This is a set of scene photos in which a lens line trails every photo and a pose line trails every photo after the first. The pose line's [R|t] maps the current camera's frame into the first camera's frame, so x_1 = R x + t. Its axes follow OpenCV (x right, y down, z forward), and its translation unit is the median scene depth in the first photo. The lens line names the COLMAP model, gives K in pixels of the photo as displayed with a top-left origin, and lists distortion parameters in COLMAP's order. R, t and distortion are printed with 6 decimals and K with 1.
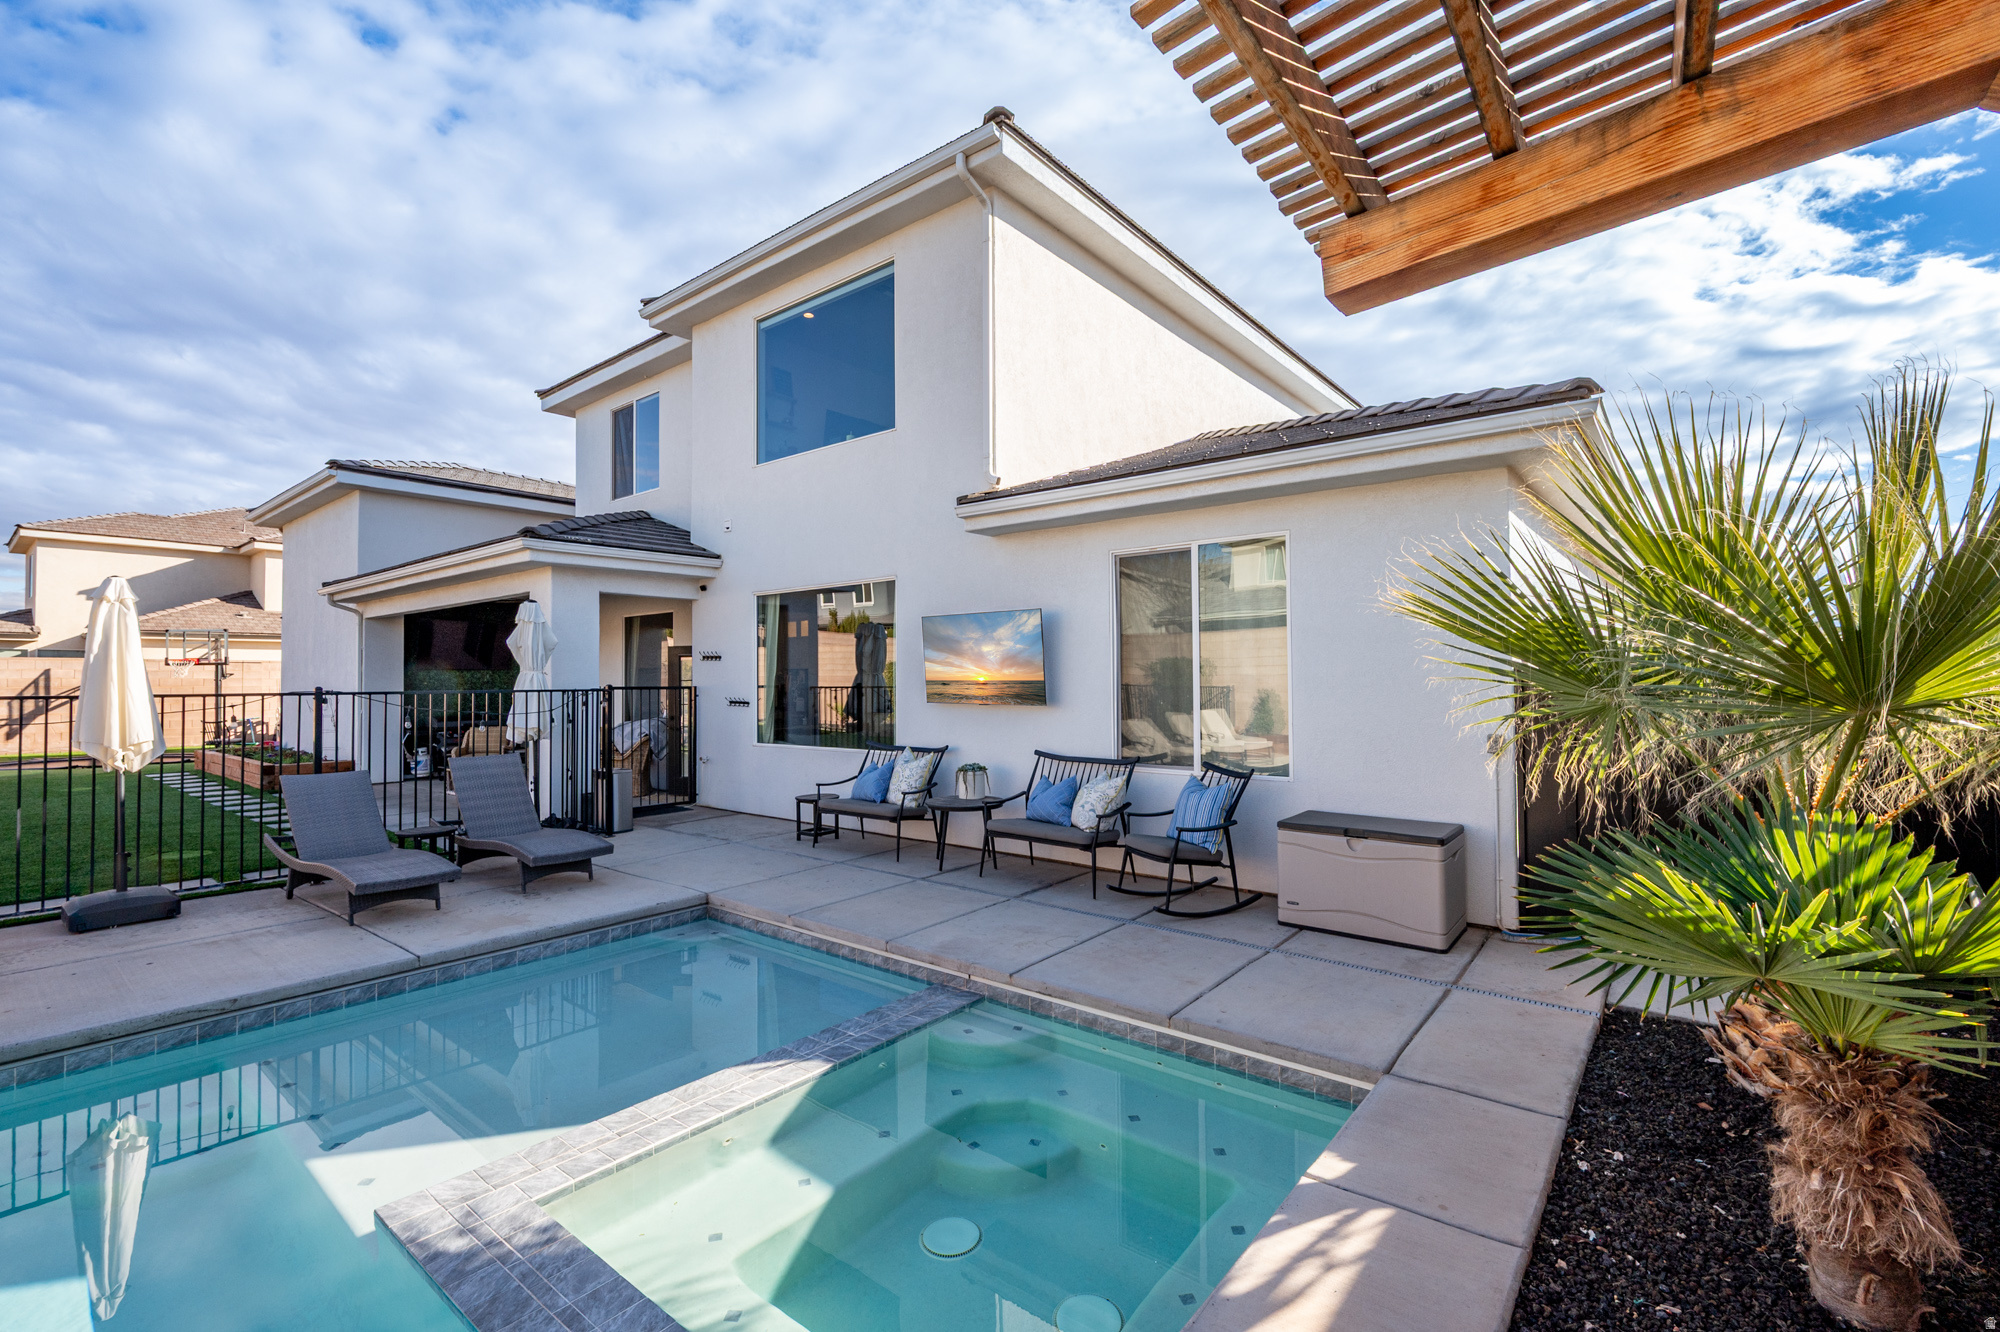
lens RADIAL K [[869.6, 0, 1010.7], [0, 869.6, 661.1], [0, 0, 1]] dist [0.006499, 0.000064]
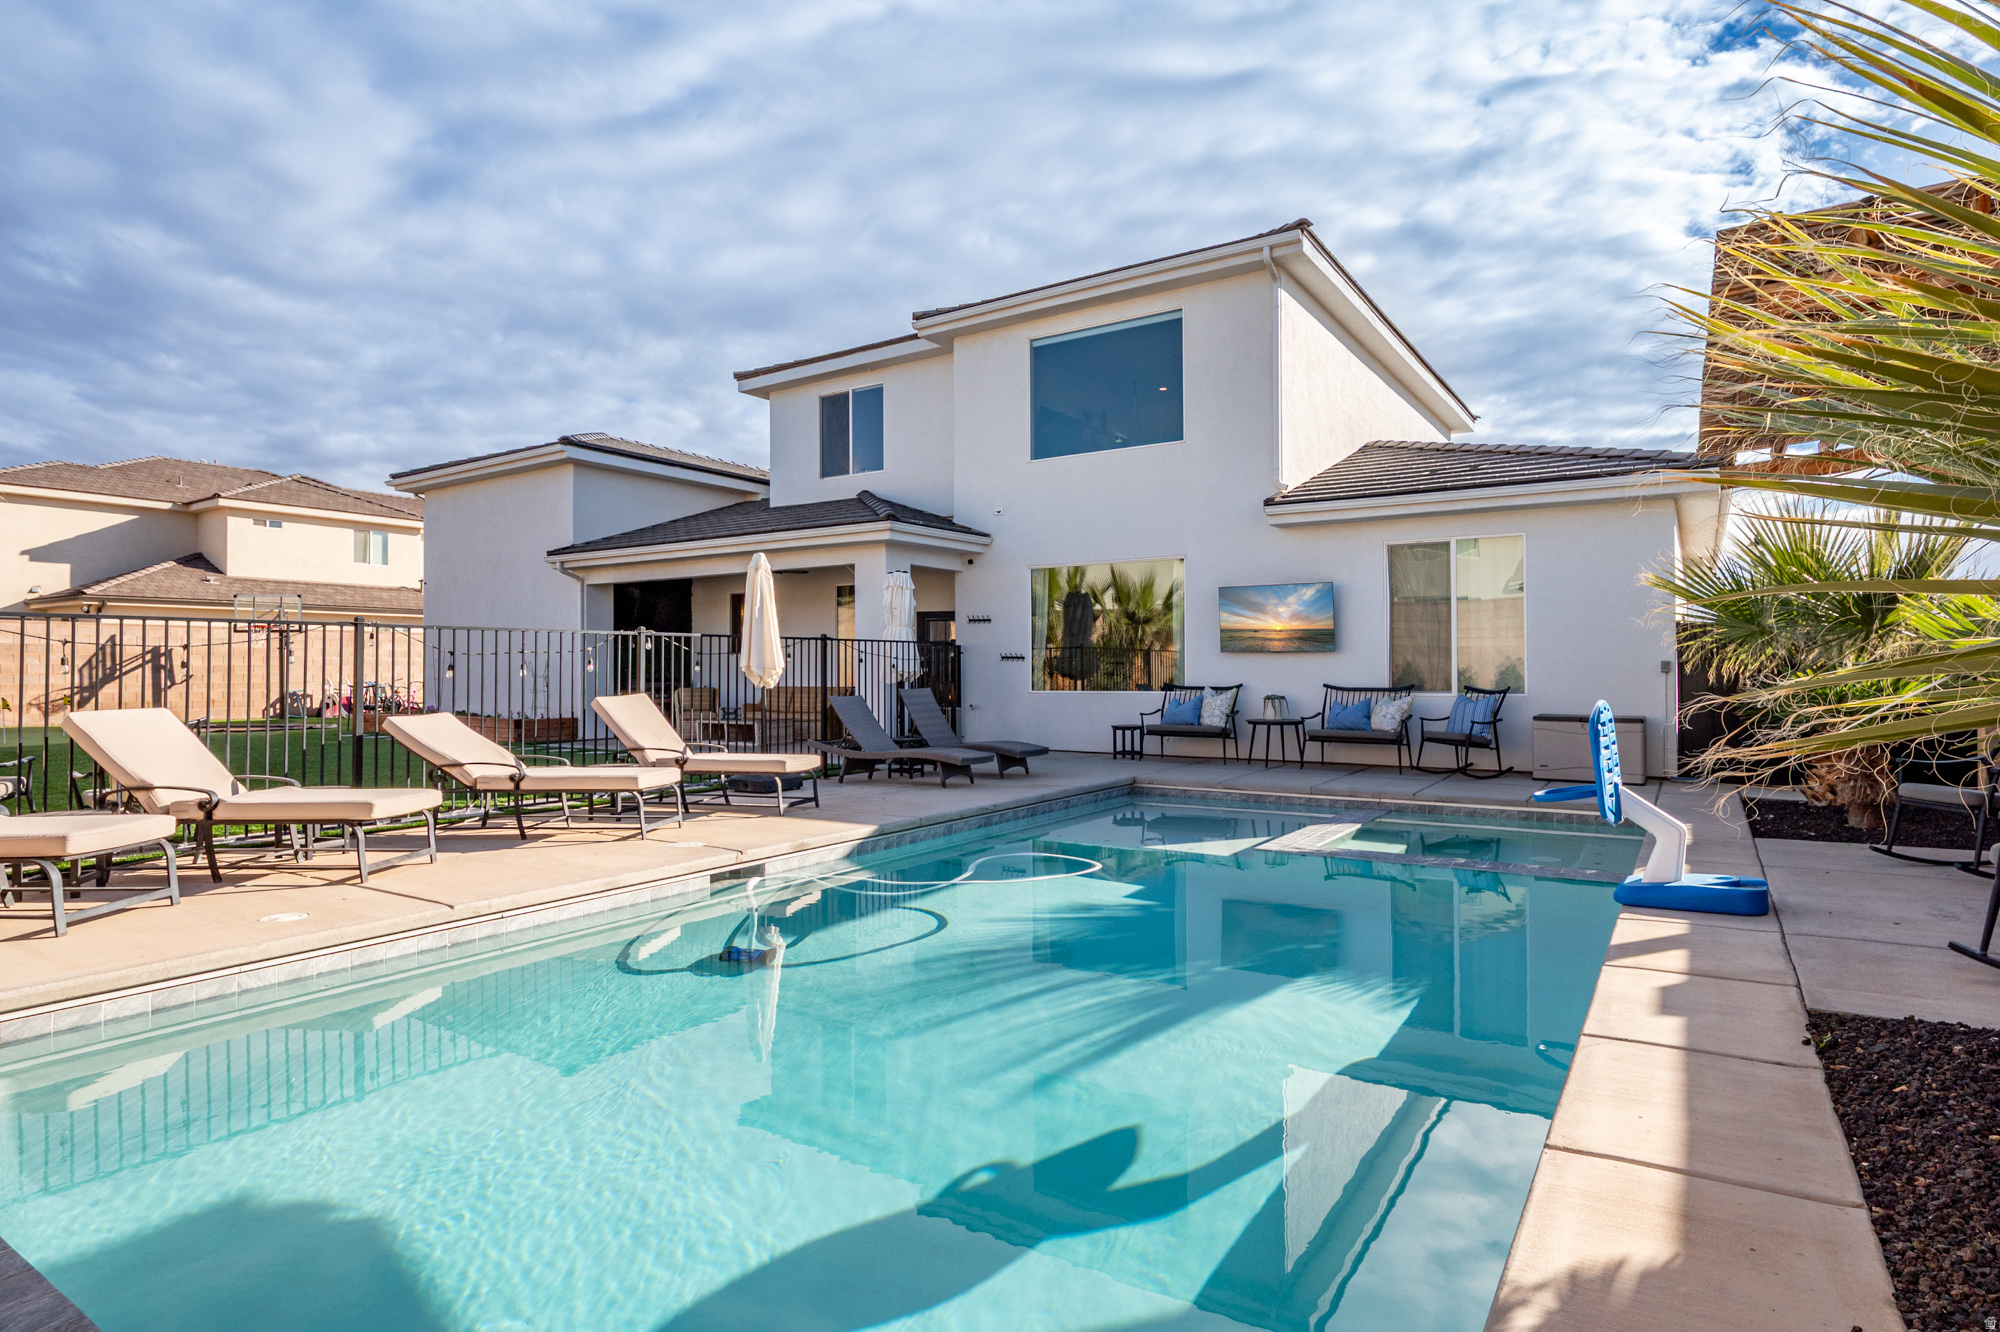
lens RADIAL K [[1078.4, 0, 991.7], [0, 1078.4, 661.6], [0, 0, 1]] dist [-0.010584, -0.003394]
pose [[0.995777, 0.005200, 0.091653, -0.554824], [-0.006213, 0.999923, 0.010772, 0.044240], [-0.091590, -0.011296, 0.995733, -0.558384]]
